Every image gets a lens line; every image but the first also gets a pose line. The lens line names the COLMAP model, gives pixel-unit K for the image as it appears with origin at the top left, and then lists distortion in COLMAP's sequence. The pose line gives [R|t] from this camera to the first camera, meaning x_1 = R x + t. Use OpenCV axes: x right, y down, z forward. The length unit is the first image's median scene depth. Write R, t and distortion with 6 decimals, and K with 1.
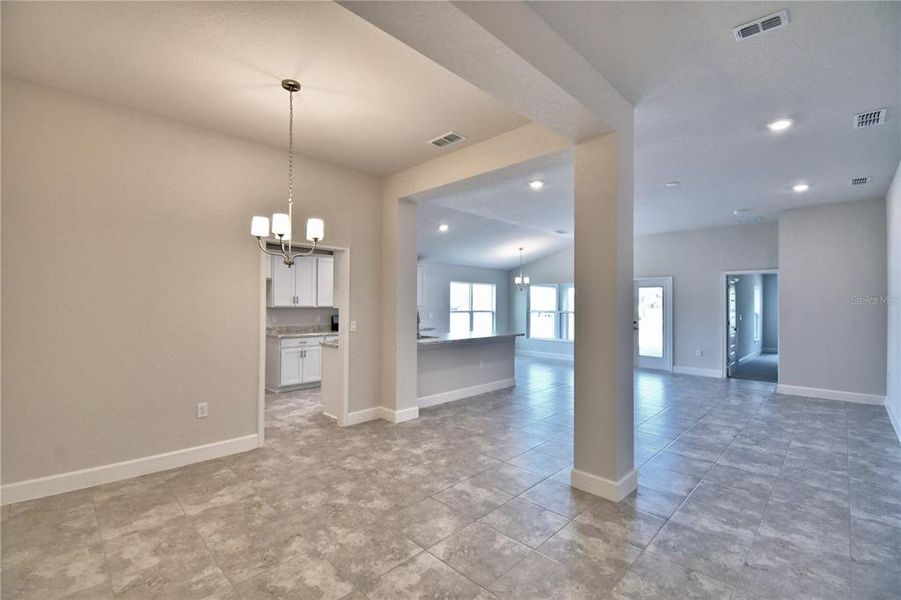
lens RADIAL K [[395.0, 0, 449.0], [0, 395.0, 299.8], [0, 0, 1]] dist [0.020167, -0.025382]
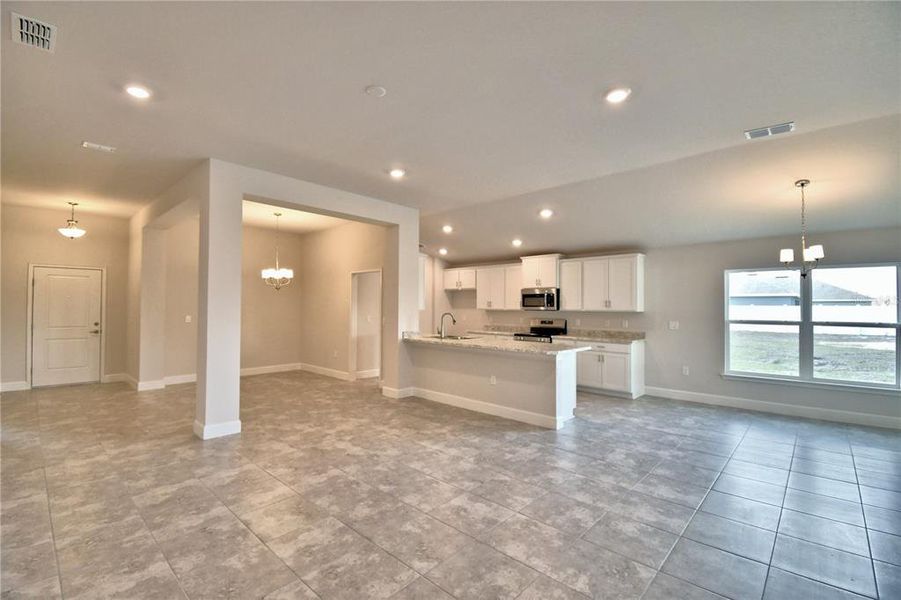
lens RADIAL K [[401.1, 0, 449.0], [0, 401.1, 299.5], [0, 0, 1]] dist [0.022186, -0.026199]
pose [[0.030484, -0.023086, -0.999269, 1.622714], [0.004141, 0.999728, -0.022970, 0.027133], [0.999527, -0.003438, 0.030571, 1.551991]]
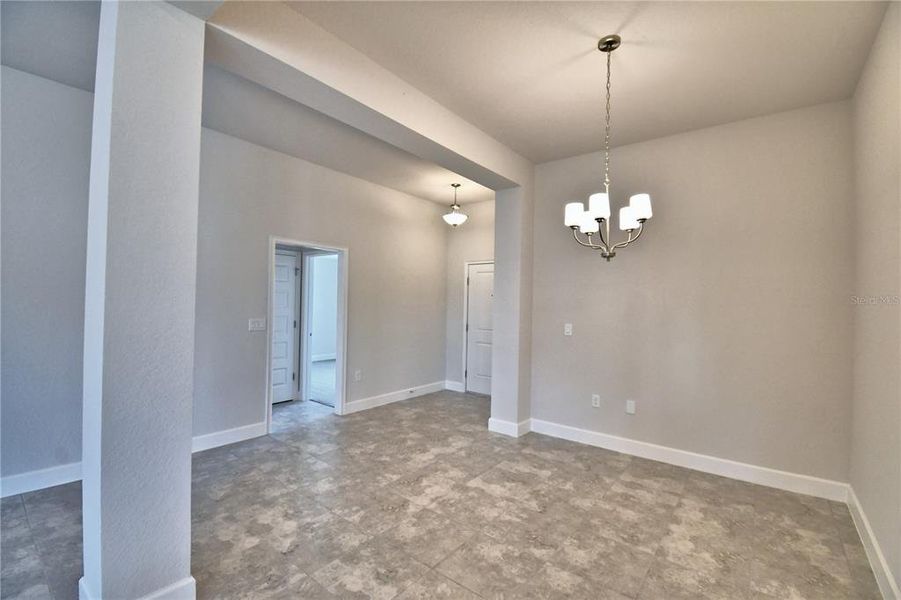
lens RADIAL K [[395.0, 0, 449.0], [0, 395.0, 299.8], [0, 0, 1]] dist [0.020167, -0.025382]
pose [[-0.993219, -0.026786, -0.113132, 0.012527], [-0.024627, 0.999488, -0.020442, 0.018347], [0.113621, -0.017517, -0.993370, 1.408642]]
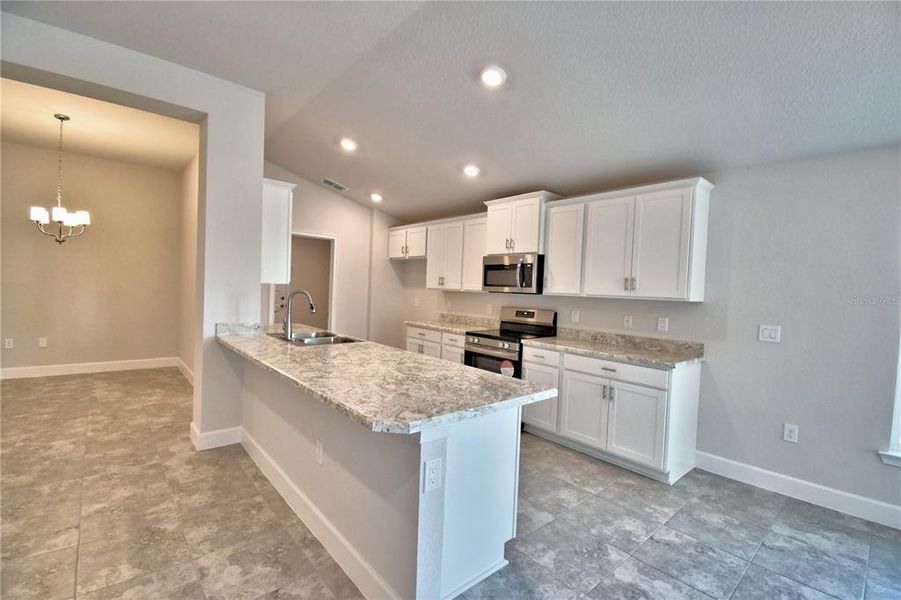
lens RADIAL K [[395.0, 0, 449.0], [0, 395.0, 299.8], [0, 0, 1]] dist [0.020167, -0.025382]
pose [[-0.071694, 0.020845, -0.997209, 0.731434], [-0.029513, 0.999300, 0.023011, 0.036037], [0.996990, 0.031080, -0.071029, 1.994201]]
